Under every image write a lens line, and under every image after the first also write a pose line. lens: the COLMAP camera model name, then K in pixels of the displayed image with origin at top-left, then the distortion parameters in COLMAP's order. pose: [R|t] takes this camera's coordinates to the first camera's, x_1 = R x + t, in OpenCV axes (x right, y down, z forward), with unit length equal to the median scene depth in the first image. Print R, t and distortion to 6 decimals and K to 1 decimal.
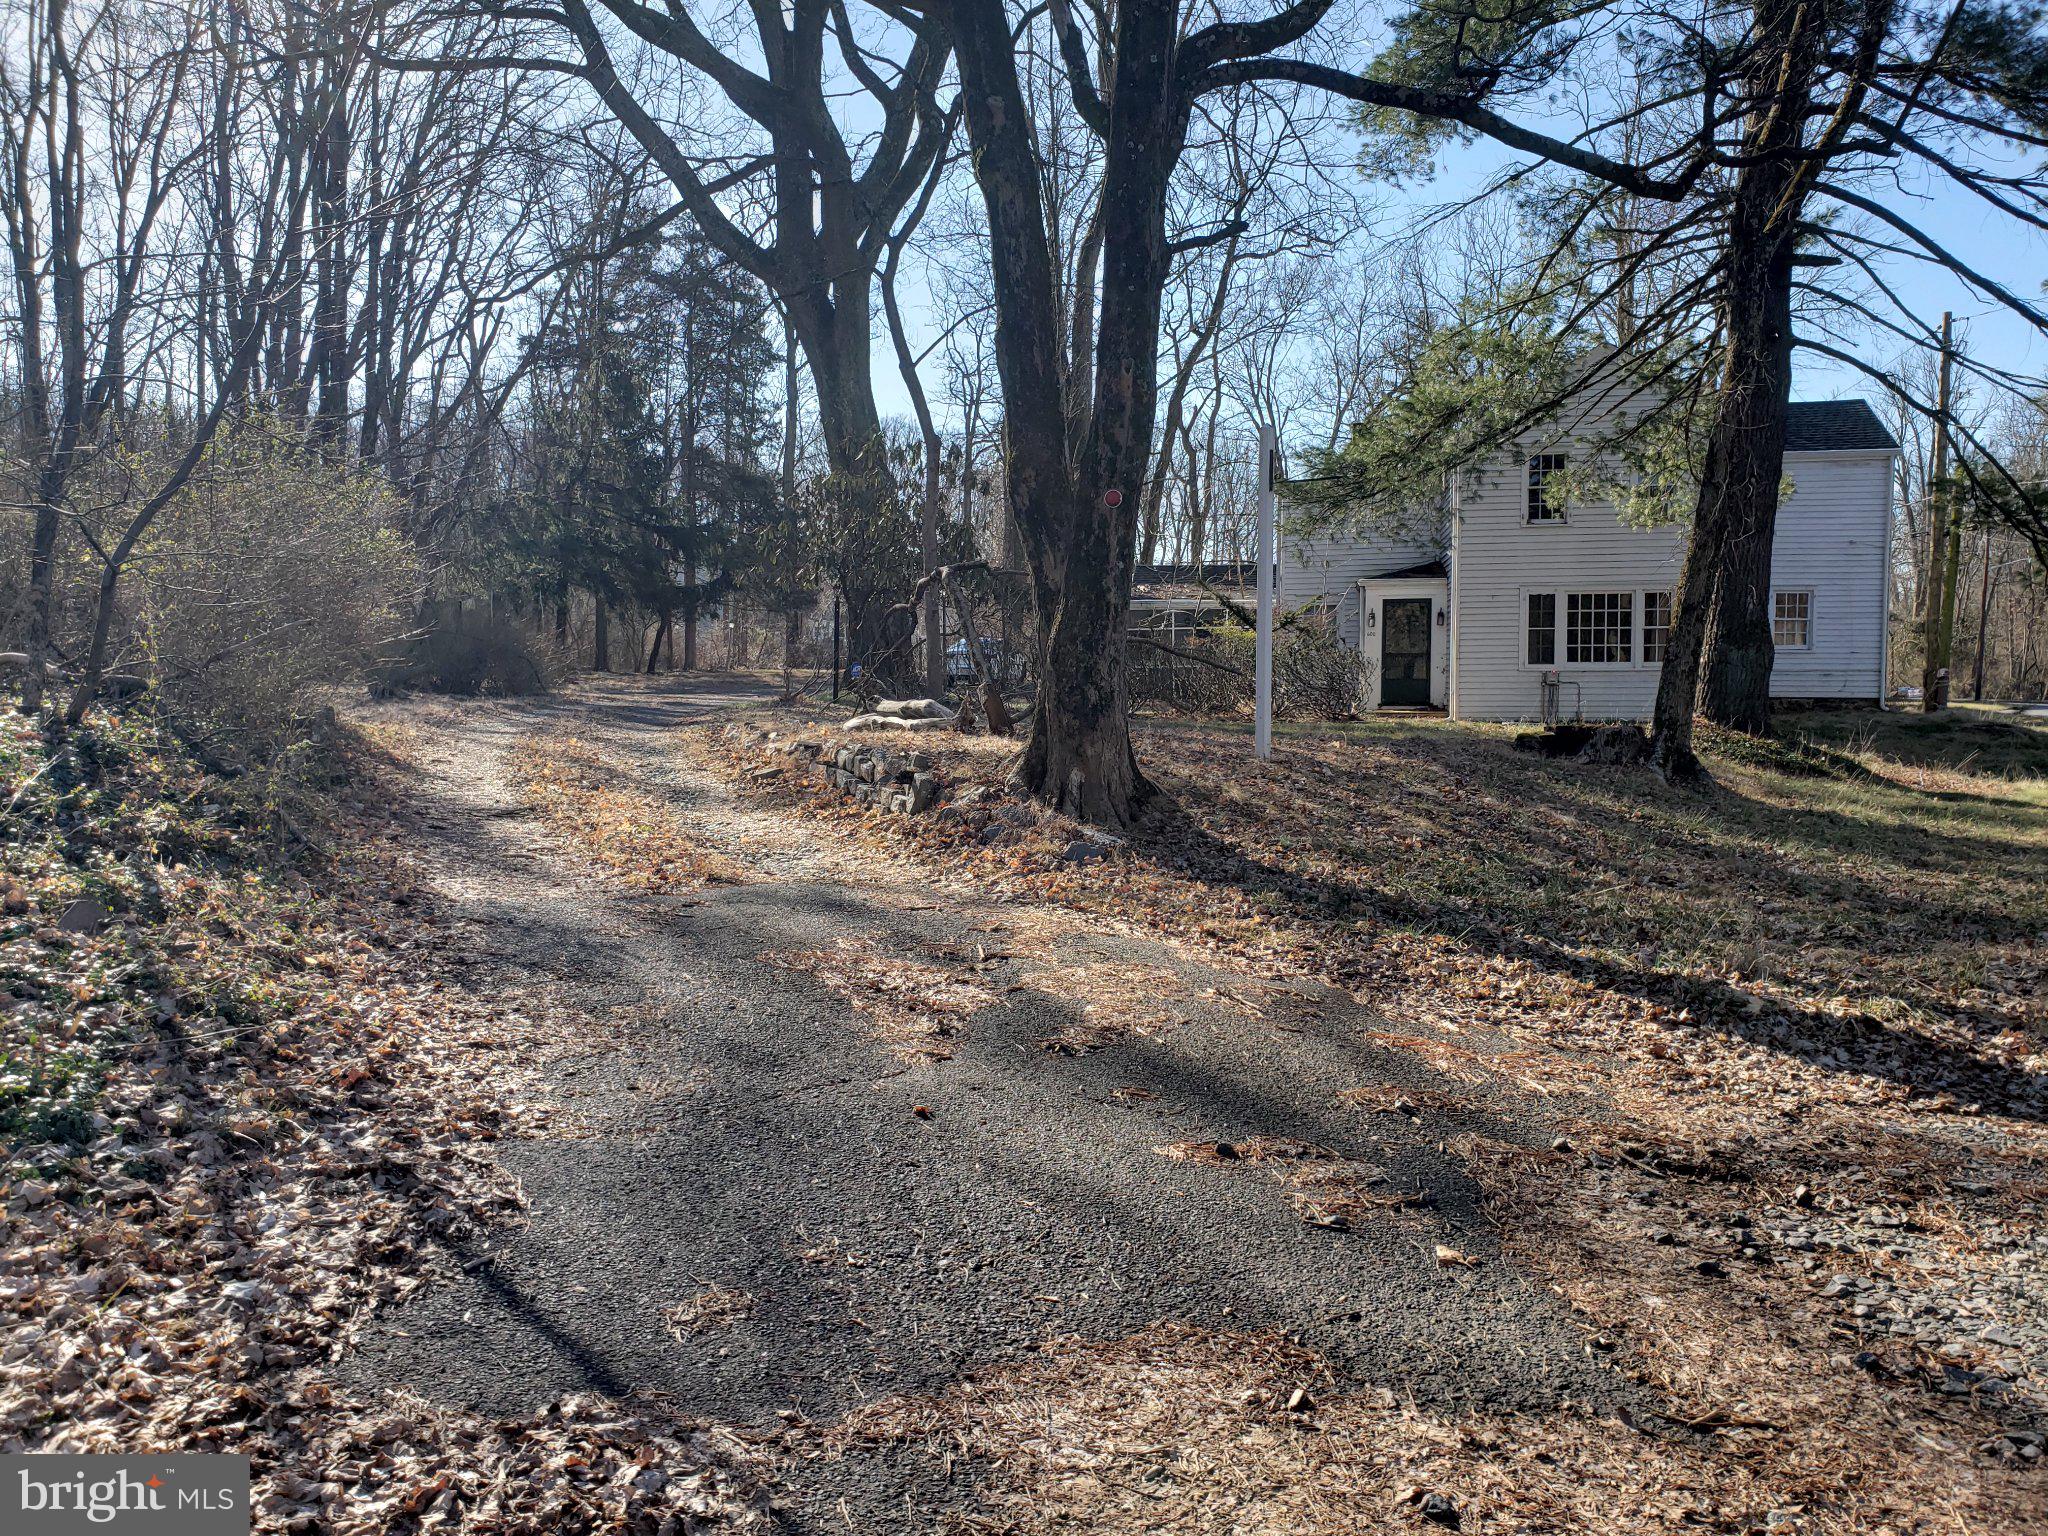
lens RADIAL K [[1609.7, 0, 1017.1], [0, 1609.7, 772.9], [0, 0, 1]] dist [0.040764, -0.003355]
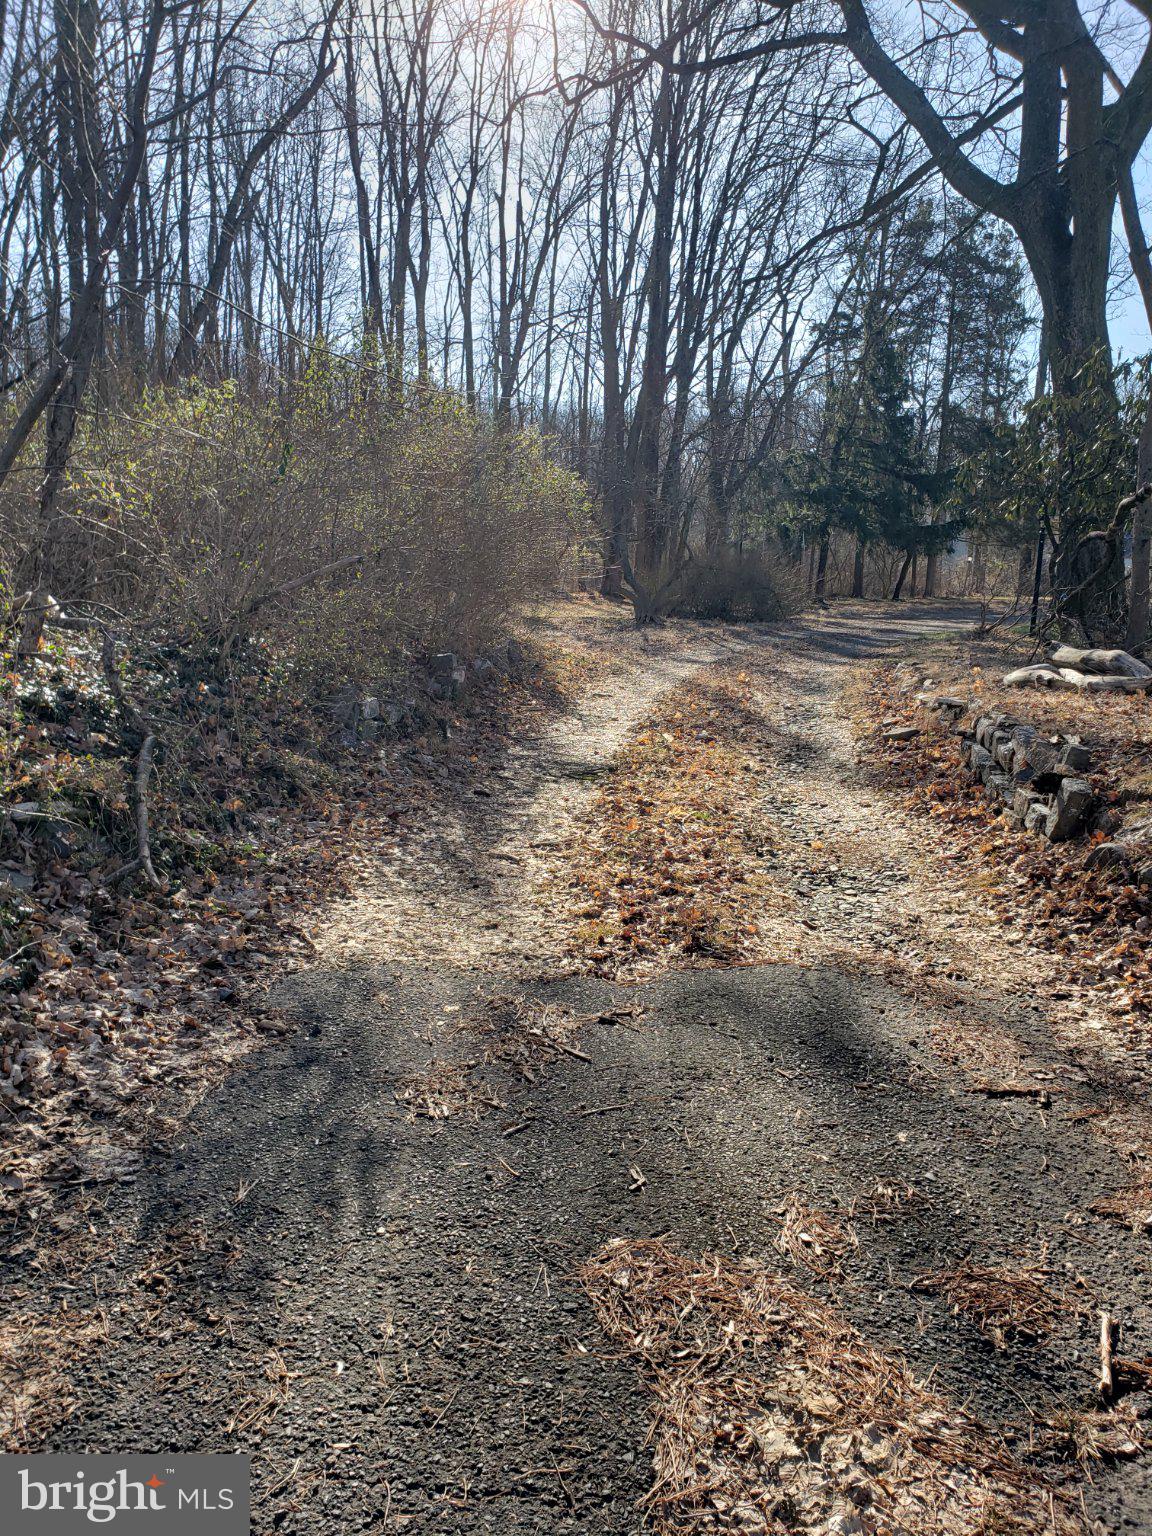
lens RADIAL K [[1207.2, 0, 578.9], [0, 1207.2, 779.4], [0, 0, 1]] dist [0.040764, -0.003355]
pose [[0.880860, 0.080012, -0.466565, -0.003191], [-0.038514, 0.994458, 0.097827, -0.030293], [0.471807, -0.068203, 0.879060, 0.331192]]
